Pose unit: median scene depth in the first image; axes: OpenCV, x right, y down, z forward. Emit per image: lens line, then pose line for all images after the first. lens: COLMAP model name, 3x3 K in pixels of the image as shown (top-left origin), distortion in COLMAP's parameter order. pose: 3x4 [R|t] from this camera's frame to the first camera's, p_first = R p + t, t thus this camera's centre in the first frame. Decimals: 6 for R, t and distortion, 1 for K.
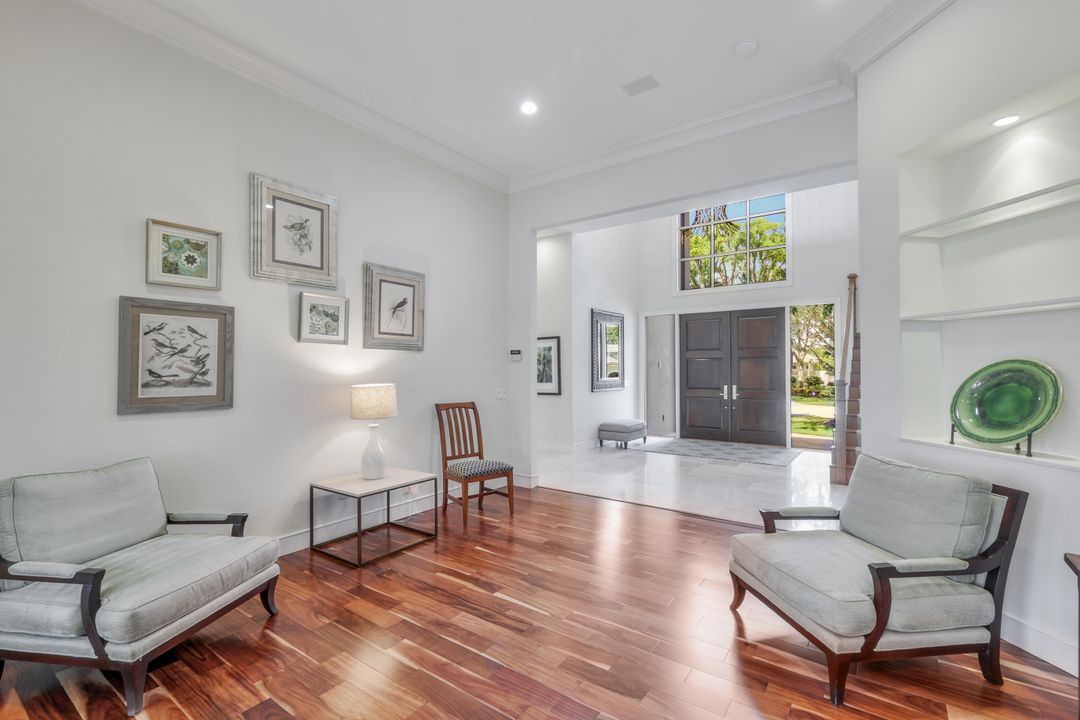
lens RADIAL K [[475.7, 0, 541.9], [0, 475.7, 357.1], [0, 0, 1]] dist [0.003502, 0.001192]
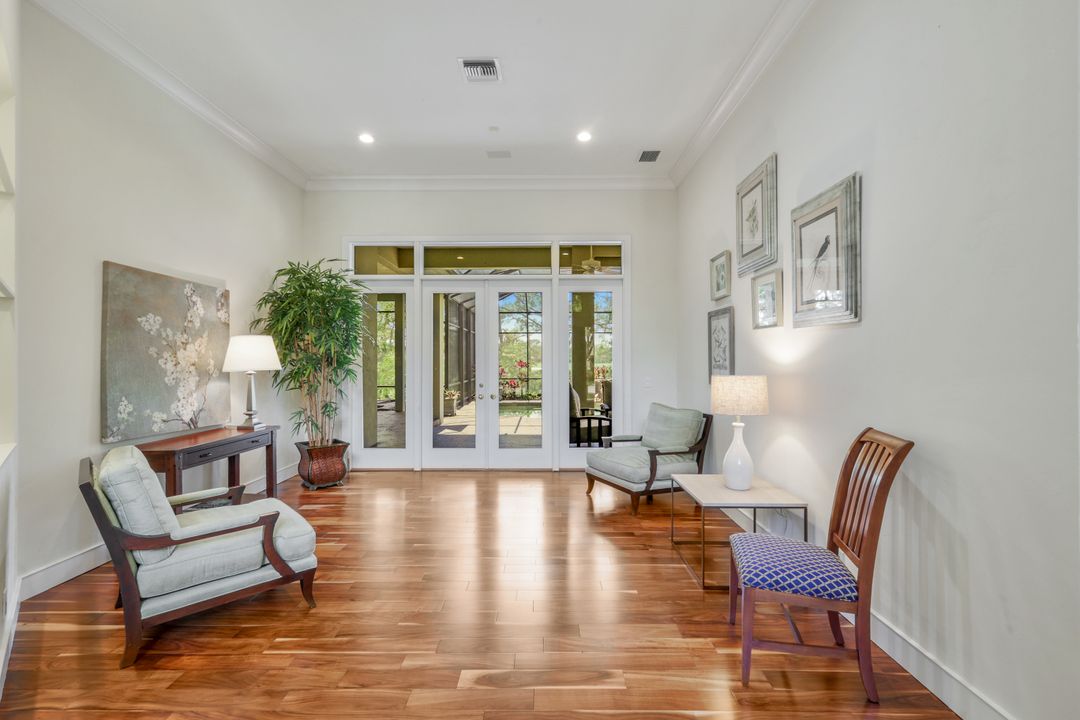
lens RADIAL K [[475.7, 0, 541.9], [0, 475.7, 357.1], [0, 0, 1]] dist [0.003502, 0.001192]
pose [[-0.823214, 0.000355, -0.567731, 0.377666], [0.017252, 0.999554, -0.024391, 0.038629], [0.567469, -0.029873, -0.822853, 1.405943]]
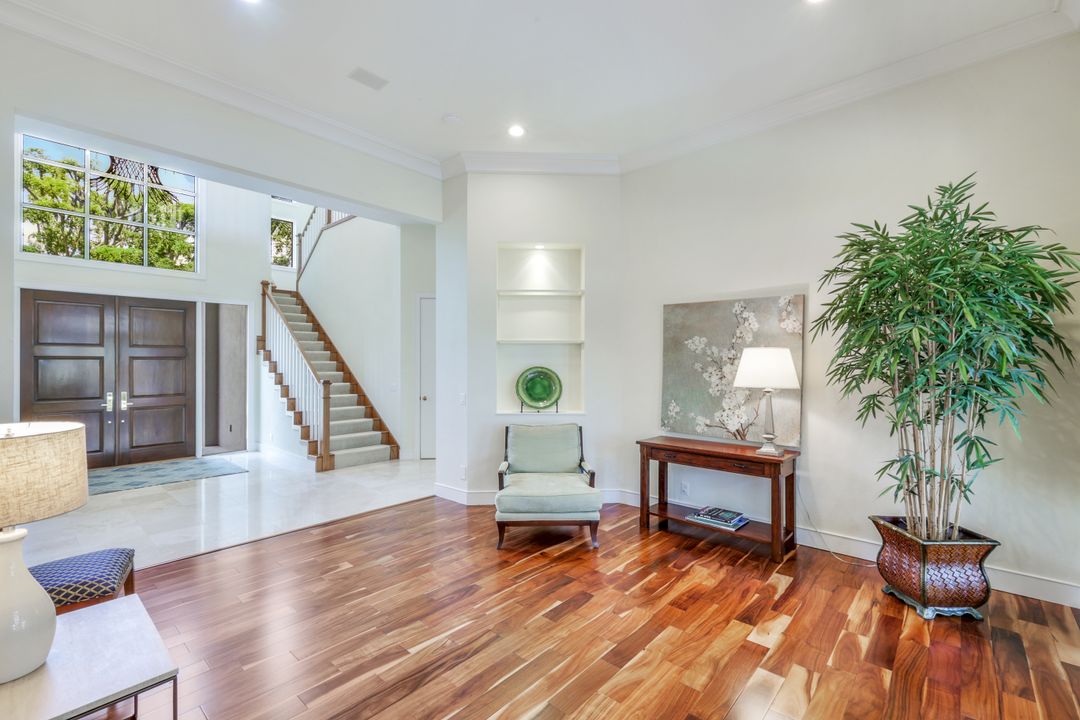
lens RADIAL K [[475.7, 0, 541.9], [0, 475.7, 357.1], [0, 0, 1]] dist [0.003502, 0.001192]
pose [[0.112875, 0.013276, 0.993521, -0.654709], [-0.021309, 0.999713, -0.010938, -0.008341], [-0.993381, -0.019936, 0.113125, 0.500002]]
